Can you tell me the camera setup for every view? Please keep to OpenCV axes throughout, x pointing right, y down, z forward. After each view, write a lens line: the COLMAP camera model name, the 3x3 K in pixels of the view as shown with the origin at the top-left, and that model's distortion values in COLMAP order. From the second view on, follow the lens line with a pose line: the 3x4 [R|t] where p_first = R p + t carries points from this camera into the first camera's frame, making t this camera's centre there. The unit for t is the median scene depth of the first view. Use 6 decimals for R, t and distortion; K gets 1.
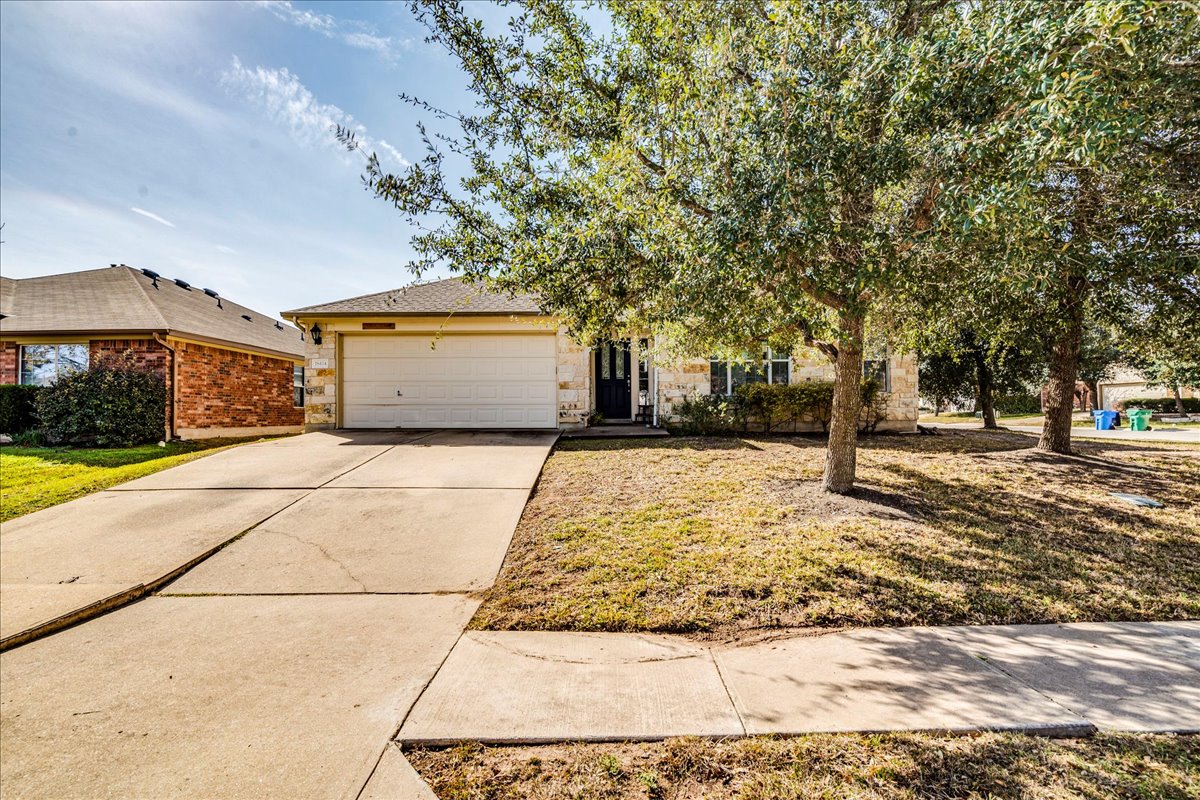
lens RADIAL K [[552.3, 0, 602.7], [0, 552.3, 404.0], [0, 0, 1]] dist [-0.000292, -0.000043]
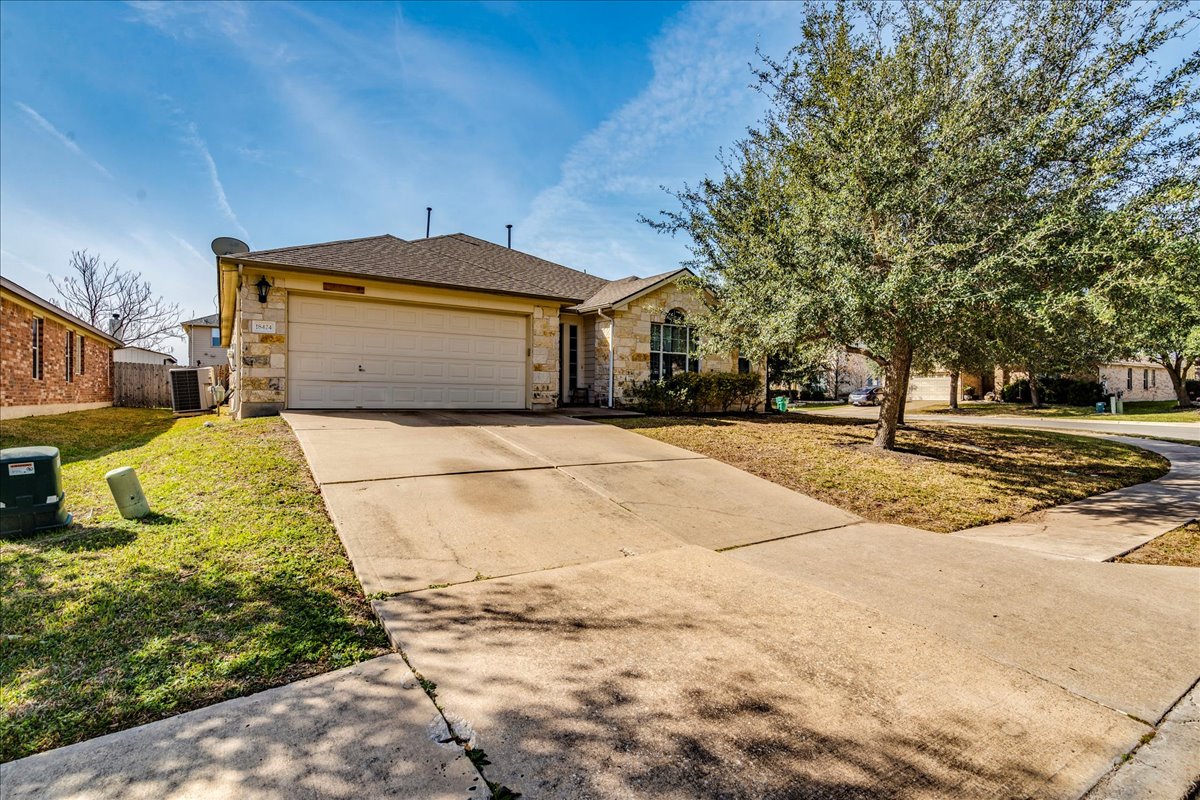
lens RADIAL K [[552.3, 0, 601.0], [0, 552.3, 400.1], [0, 0, 1]] dist [-0.000292, -0.000043]
pose [[0.842556, 0.010061, 0.538514, -0.525118], [-0.024039, 0.999532, 0.018938, 0.005109], [-0.538072, -0.028901, 0.842403, 0.068518]]
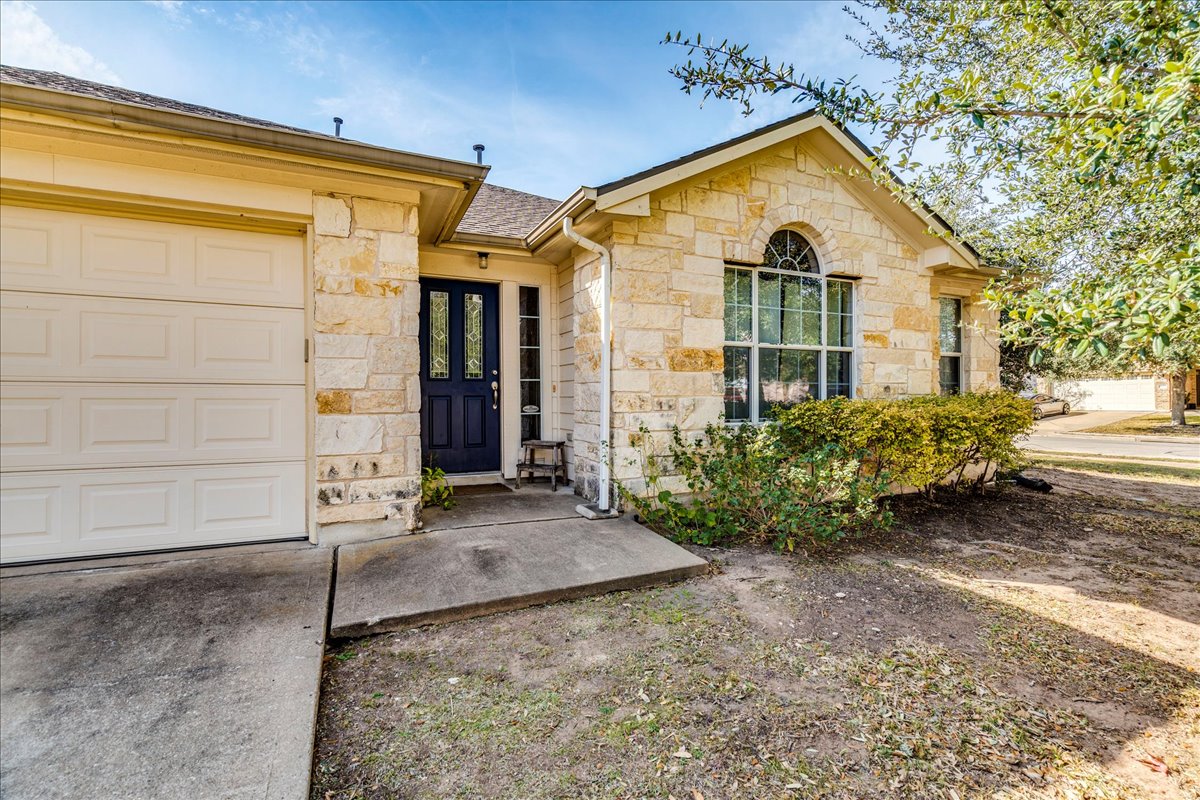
lens RADIAL K [[552.3, 0, 597.7], [0, 552.3, 400.4], [0, 0, 1]] dist [-0.000292, -0.000043]
pose [[0.910449, 0.003114, 0.413610, -0.064081], [-0.007836, 0.999922, 0.009721, -0.038046], [-0.413548, -0.012092, 0.910402, 0.663718]]
